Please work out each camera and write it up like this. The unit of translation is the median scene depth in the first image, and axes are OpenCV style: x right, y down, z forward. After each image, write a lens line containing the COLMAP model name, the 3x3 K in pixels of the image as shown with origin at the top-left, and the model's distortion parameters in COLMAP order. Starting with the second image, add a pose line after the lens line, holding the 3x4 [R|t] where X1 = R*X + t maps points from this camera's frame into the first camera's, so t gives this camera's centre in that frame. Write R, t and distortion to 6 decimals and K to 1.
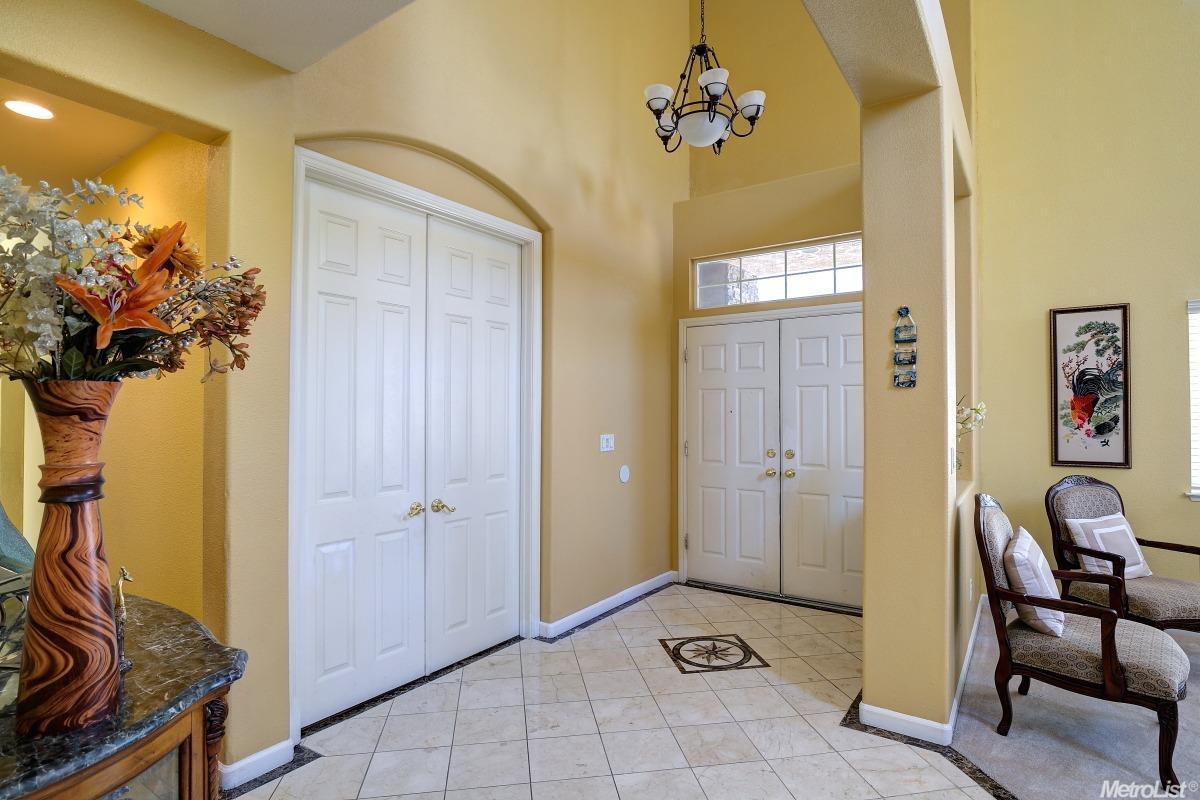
lens RADIAL K [[605.7, 0, 600.0], [0, 605.7, 400.0], [0, 0, 1]] dist [-0.021438, 0.000188]
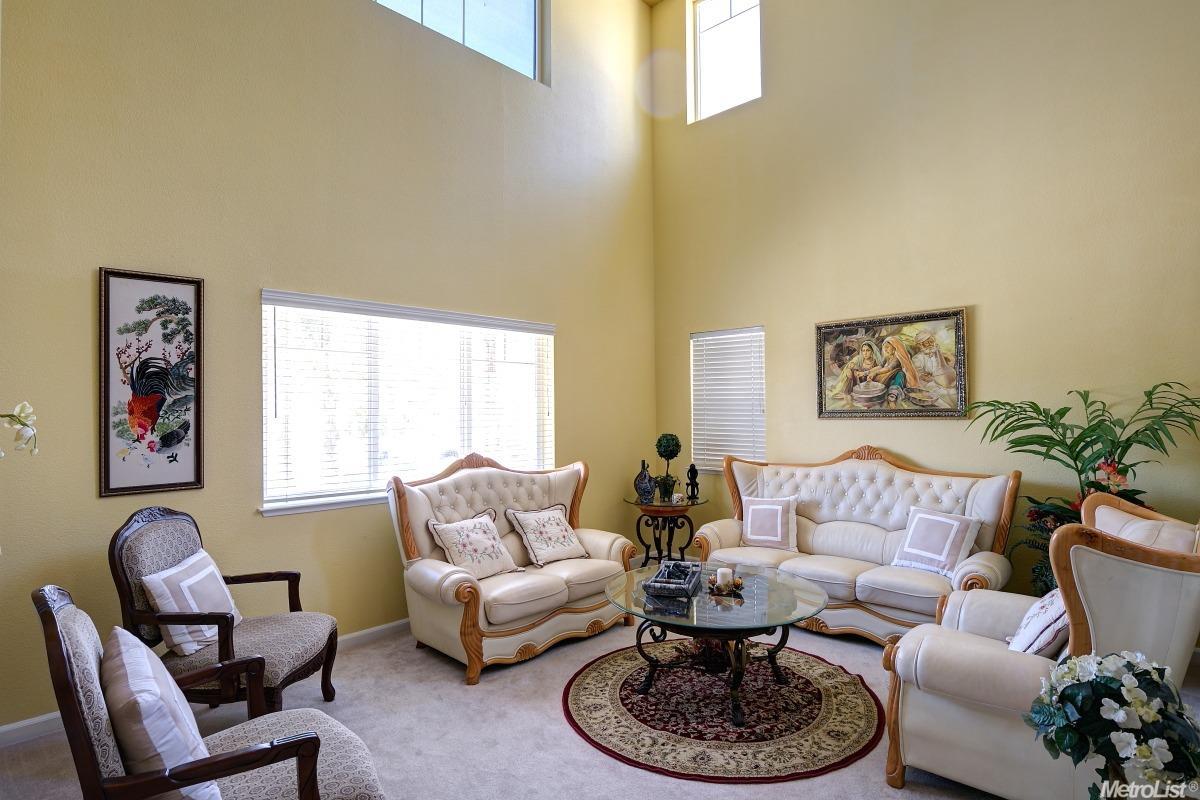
lens RADIAL K [[628.7, 0, 607.0], [0, 628.7, 403.1], [0, 0, 1]] dist [-0.023049, 0.000821]
pose [[0.146499, 0.006886, 0.989187, 0.148011], [-0.004935, 0.999968, -0.006230, 0.004464], [-0.989198, -0.003969, 0.146529, 0.341118]]
